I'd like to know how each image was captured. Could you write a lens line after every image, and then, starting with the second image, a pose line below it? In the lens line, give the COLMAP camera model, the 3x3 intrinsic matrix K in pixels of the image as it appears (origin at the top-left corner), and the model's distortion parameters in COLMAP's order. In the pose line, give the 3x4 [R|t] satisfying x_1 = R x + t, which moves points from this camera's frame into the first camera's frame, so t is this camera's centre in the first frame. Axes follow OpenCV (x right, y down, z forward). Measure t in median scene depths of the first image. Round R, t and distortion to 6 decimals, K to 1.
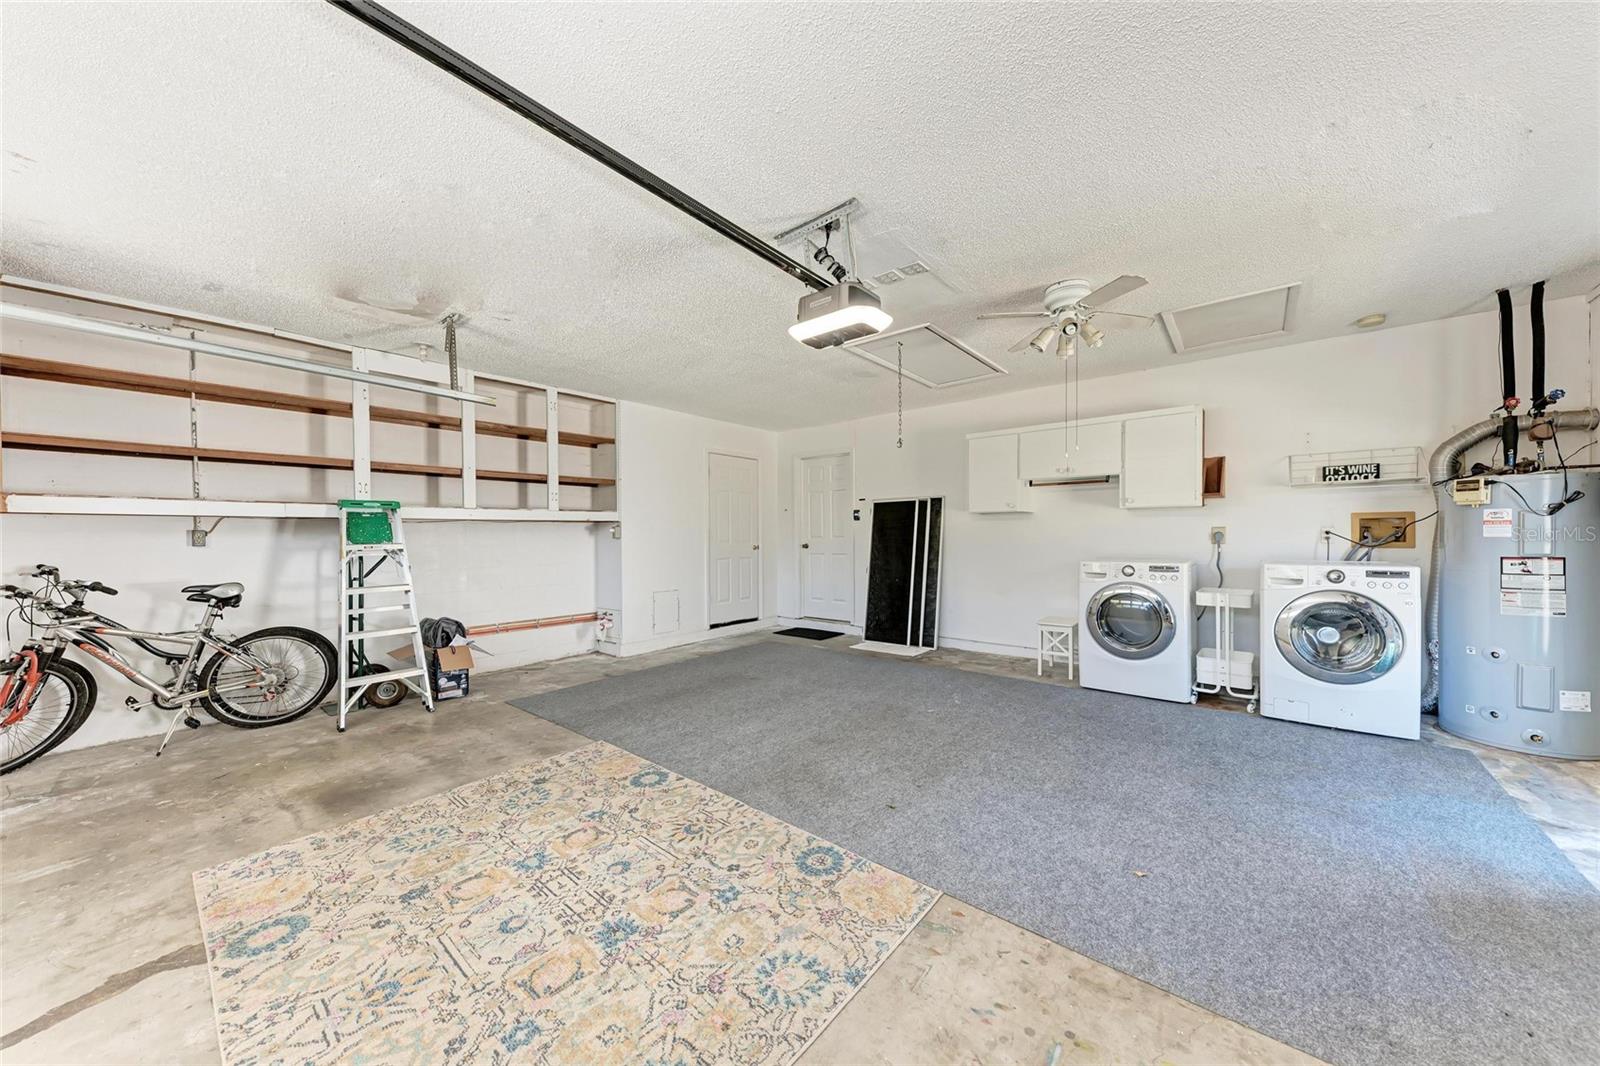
lens RADIAL K [[550.4, 0, 799.2], [0, 550.4, 536.2], [0, 0, 1]] dist [0.021360, -0.006901]
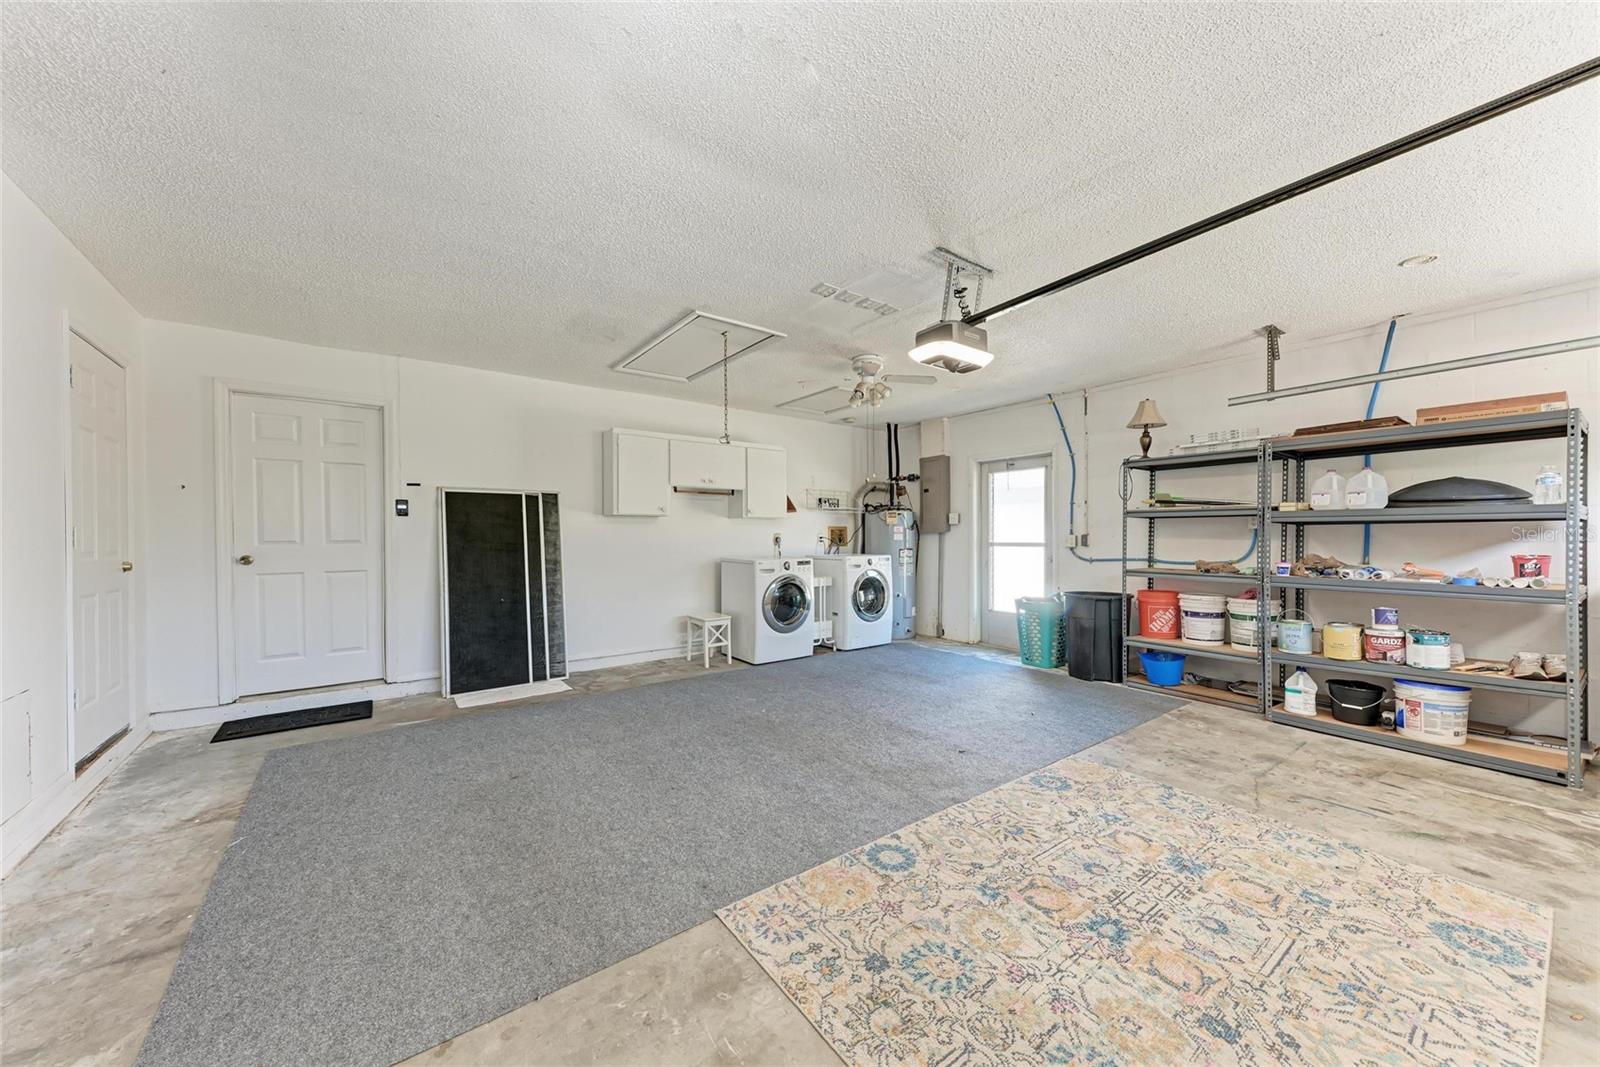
lens RADIAL K [[589.2, 0, 800.0], [0, 589.2, 533.5], [0, 0, 1]] dist [0.021737, -0.006019]
pose [[0.212919, 0.012227, 0.976993, -1.179736], [0.004894, 0.999896, -0.013581, 0.007686], [-0.977058, 0.007673, 0.212837, 1.021617]]
